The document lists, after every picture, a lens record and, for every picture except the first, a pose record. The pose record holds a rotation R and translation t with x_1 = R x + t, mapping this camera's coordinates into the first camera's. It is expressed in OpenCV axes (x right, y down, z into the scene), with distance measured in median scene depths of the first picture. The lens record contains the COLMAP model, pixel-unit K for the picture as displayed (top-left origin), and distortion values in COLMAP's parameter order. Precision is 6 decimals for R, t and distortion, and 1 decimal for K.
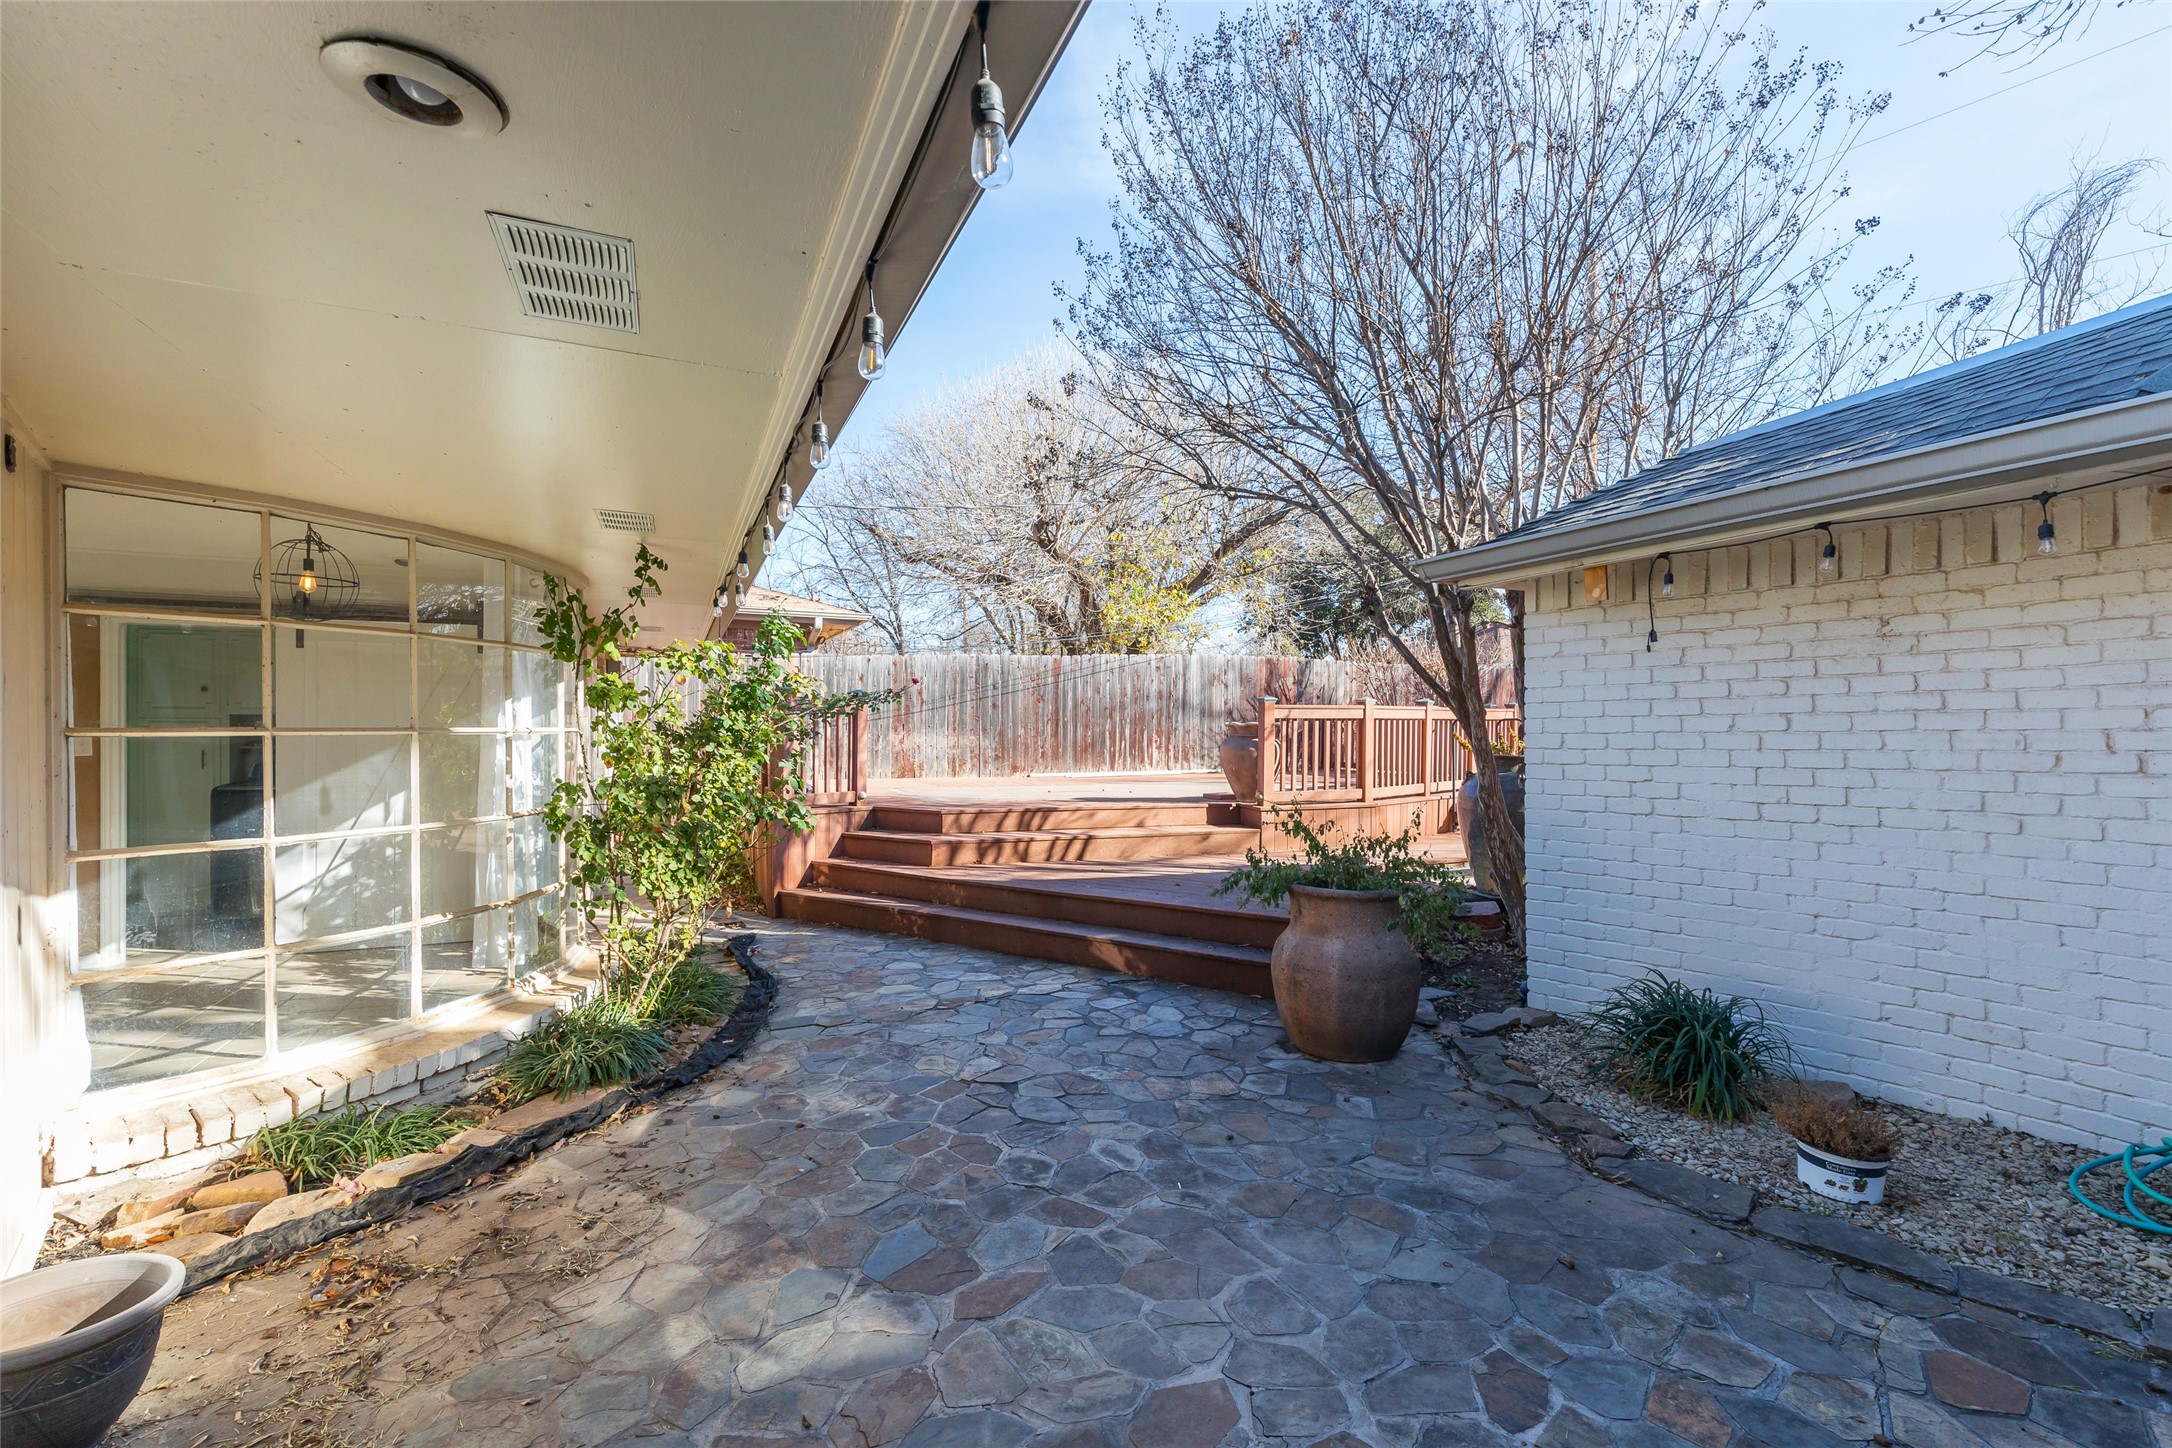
lens RADIAL K [[1008.0, 0, 1086.0], [0, 1008.0, 724.0], [0, 0, 1]] dist [0.004102, 0.000423]
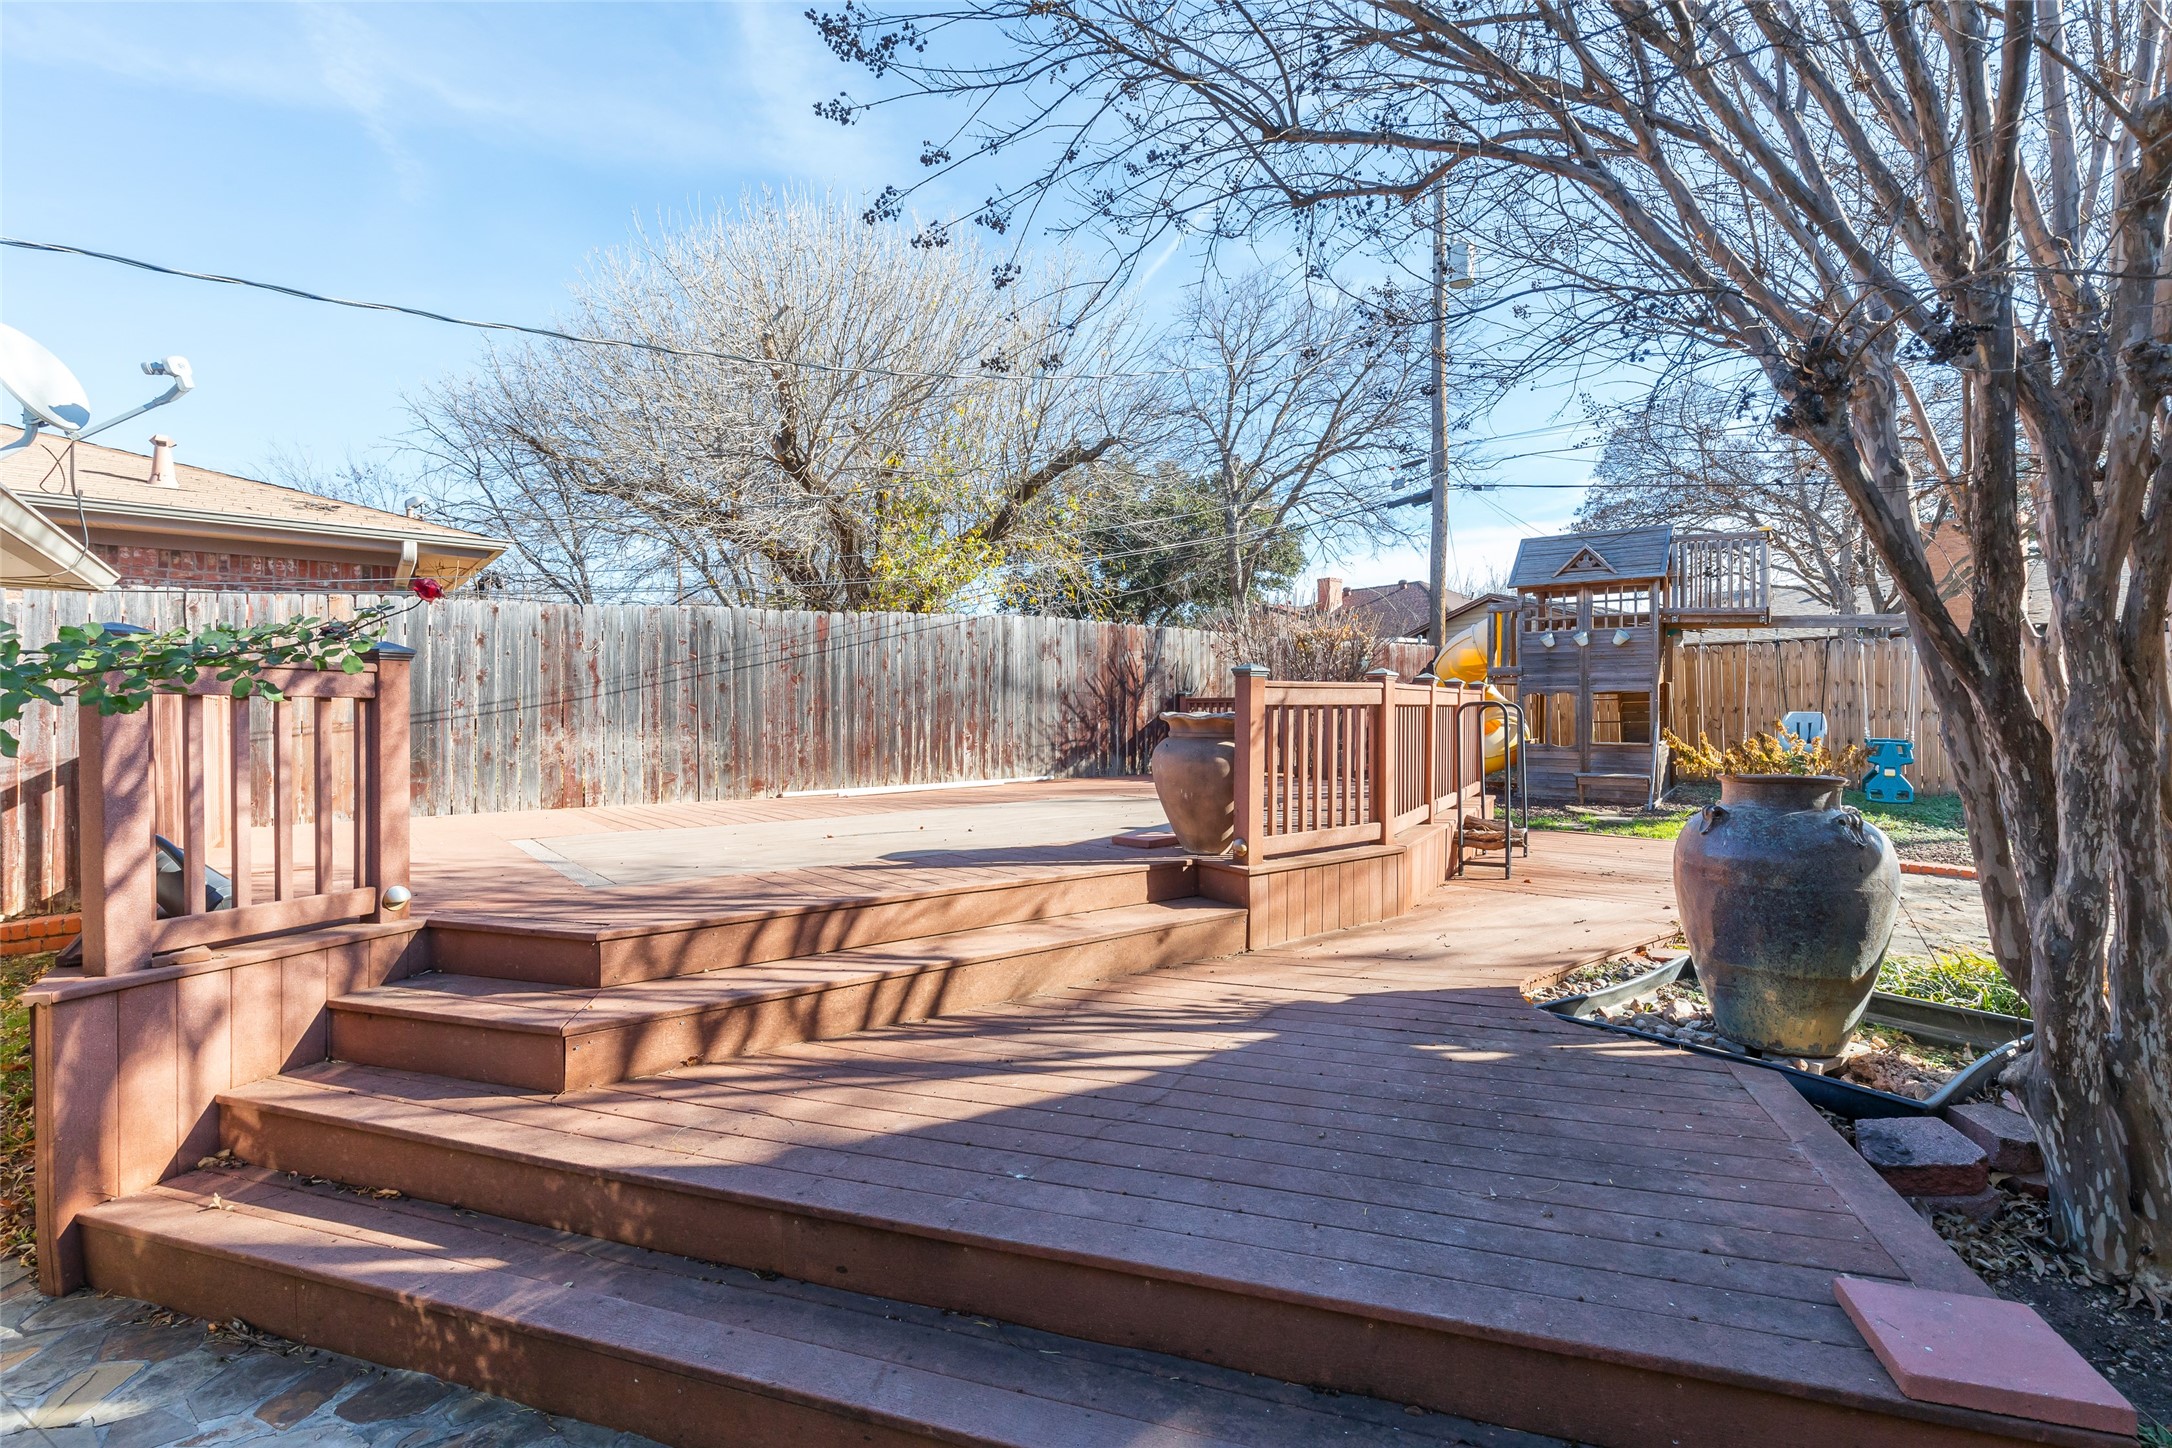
lens RADIAL K [[1008.0, 0, 1086.0], [0, 1008.0, 724.0], [0, 0, 1]] dist [0.004102, 0.000423]
pose [[0.966060, -0.009693, 0.258135, -0.040521], [0.006447, 0.999889, 0.013419, -0.002363], [-0.258237, -0.011300, 0.966016, 0.390410]]
